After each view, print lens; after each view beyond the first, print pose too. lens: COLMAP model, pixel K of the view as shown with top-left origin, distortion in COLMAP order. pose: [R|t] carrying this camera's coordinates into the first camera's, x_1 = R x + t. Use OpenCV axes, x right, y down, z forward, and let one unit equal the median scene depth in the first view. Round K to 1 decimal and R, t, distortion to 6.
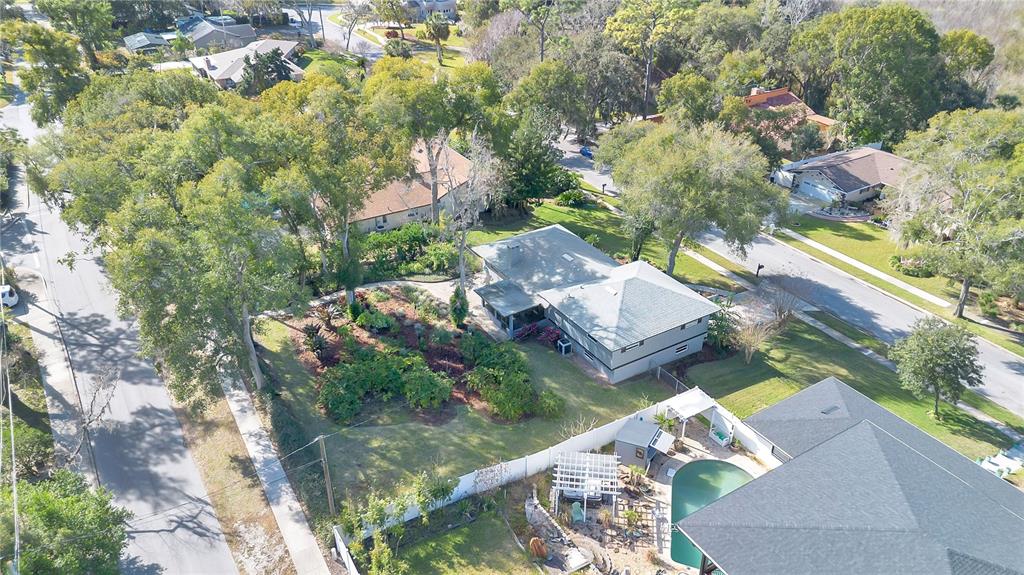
lens RADIAL K [[751.7, 0, 512.0], [0, 751.7, 287.5], [0, 0, 1]] dist [0.005328, 0.000566]
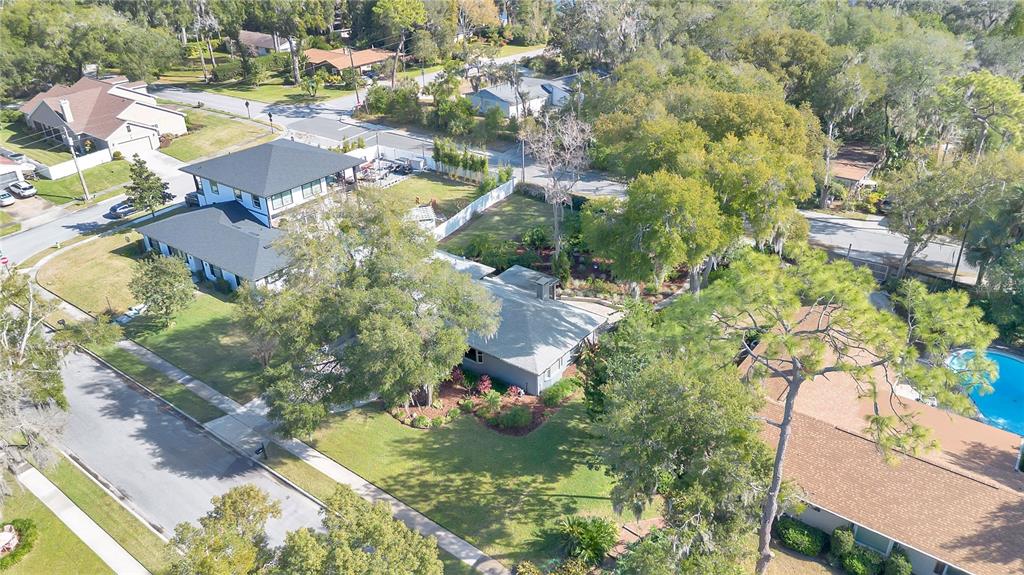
lens RADIAL K [[751.7, 0, 512.0], [0, 751.7, 287.5], [0, 0, 1]] dist [0.005328, 0.000566]
pose [[-0.932842, 0.189167, -0.306629, 0.352831], [-0.156079, 0.554886, 0.817154, -0.874042], [0.324723, 0.810134, -0.488096, 1.546814]]
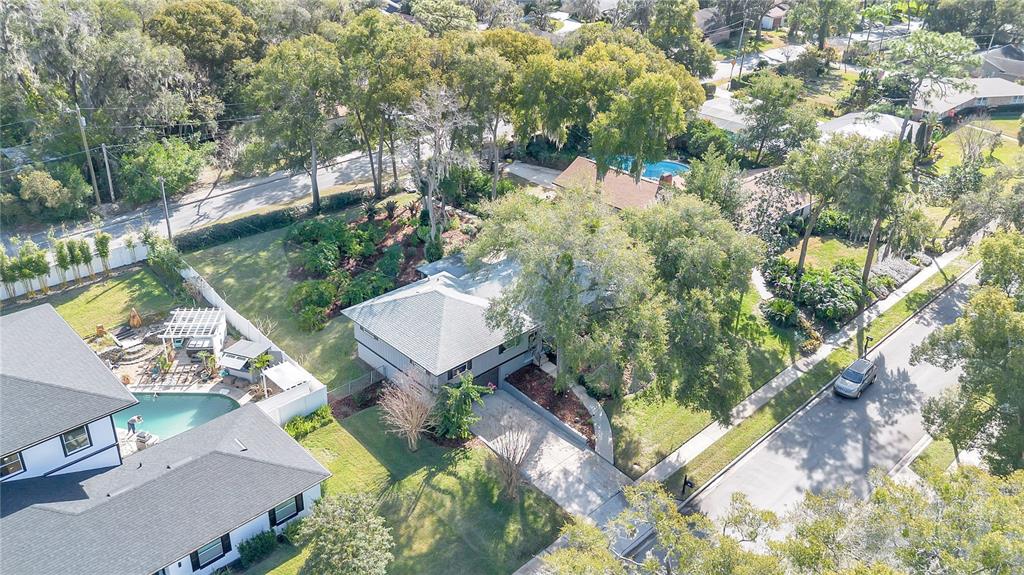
lens RADIAL K [[751.7, 0, 512.0], [0, 751.7, 287.5], [0, 0, 1]] dist [0.005328, 0.000566]
pose [[0.215699, 0.480948, -0.849802, 0.897310], [-0.510305, 0.797507, 0.321825, -0.337458], [0.832504, 0.364241, 0.417451, 0.656155]]
